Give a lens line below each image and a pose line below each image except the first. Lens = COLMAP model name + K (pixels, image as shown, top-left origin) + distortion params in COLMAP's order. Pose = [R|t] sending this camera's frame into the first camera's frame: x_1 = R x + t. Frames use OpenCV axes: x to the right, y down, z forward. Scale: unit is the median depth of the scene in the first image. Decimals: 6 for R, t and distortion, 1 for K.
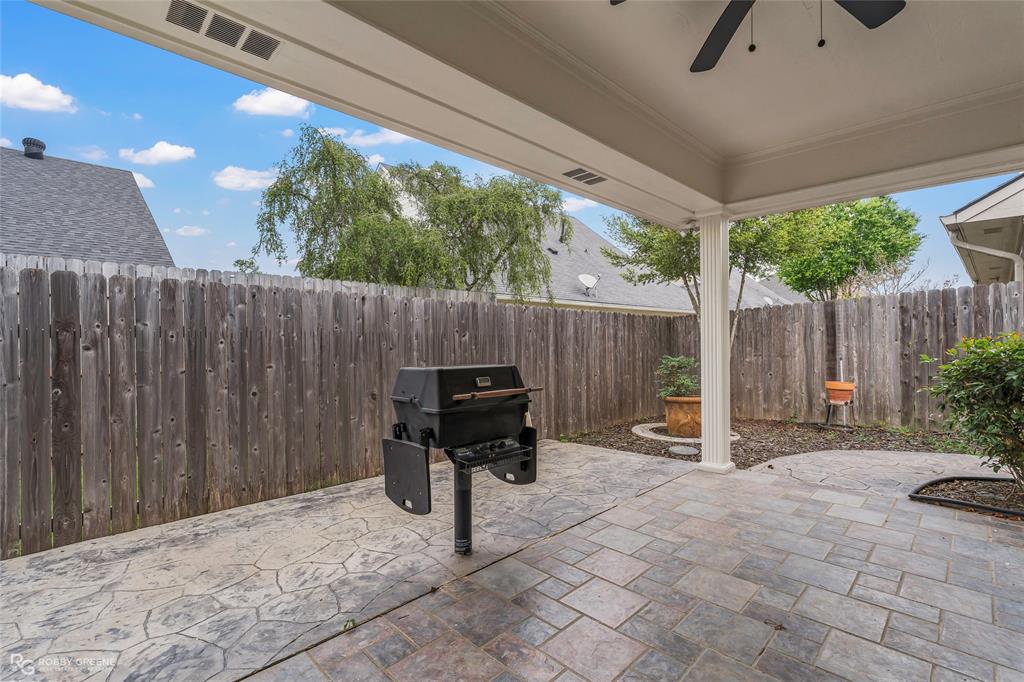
lens RADIAL K [[463.6, 0, 512.0], [0, 463.6, 341.0], [0, 0, 1]] dist [-0.001105, -0.000007]
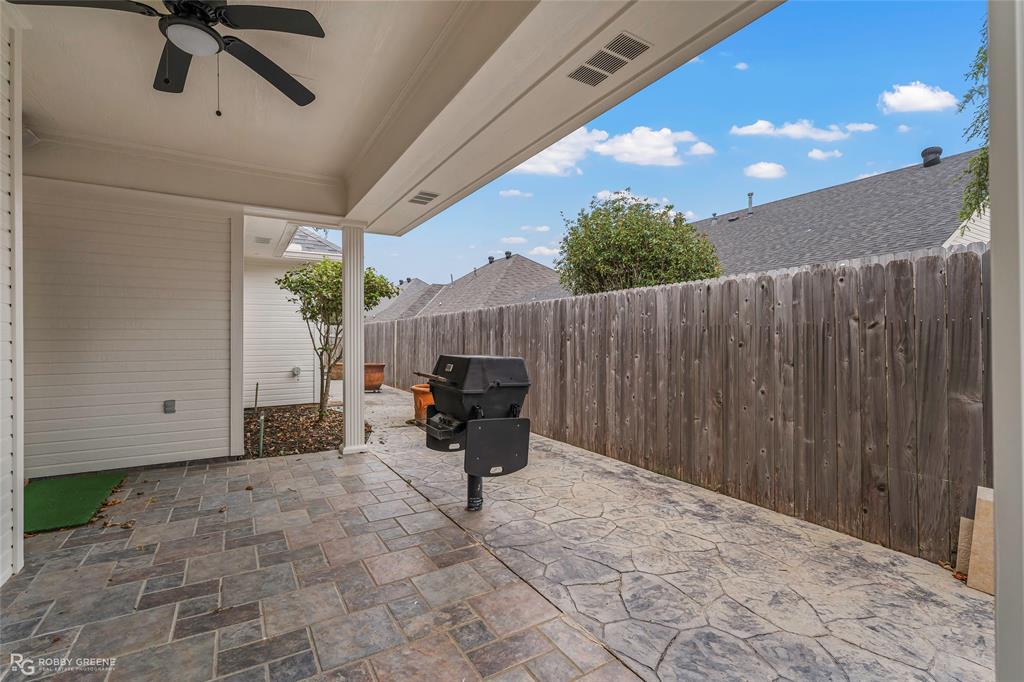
lens RADIAL K [[459.3, 0, 512.0], [0, 459.3, 341.0], [0, 0, 1]] dist [0.000101, 0.000020]
pose [[-0.231562, 0.010578, -0.972763, 0.707676], [-0.001711, 0.999935, 0.011281, 0.001656], [0.972819, 0.004277, -0.231529, 0.937687]]
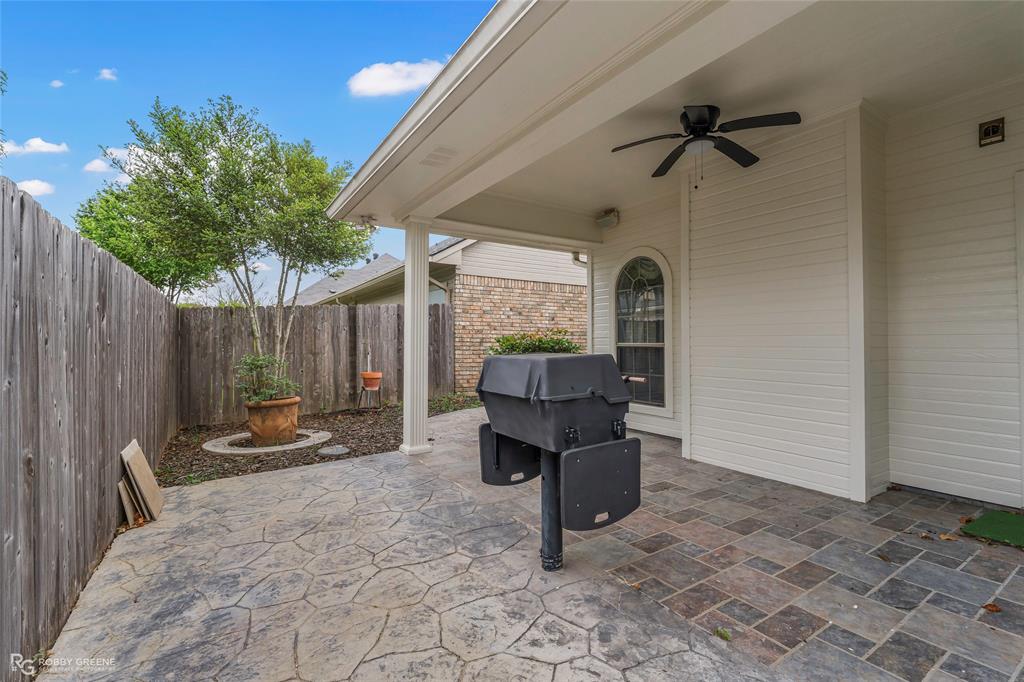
lens RADIAL K [[459.3, 0, 512.0], [0, 459.3, 341.0], [0, 0, 1]] dist [0.000101, 0.000020]
pose [[0.203379, 0.005938, 0.979082, -0.661286], [0.003596, 0.999970, -0.006811, 0.024752], [-0.979094, 0.004906, 0.203351, 0.613238]]
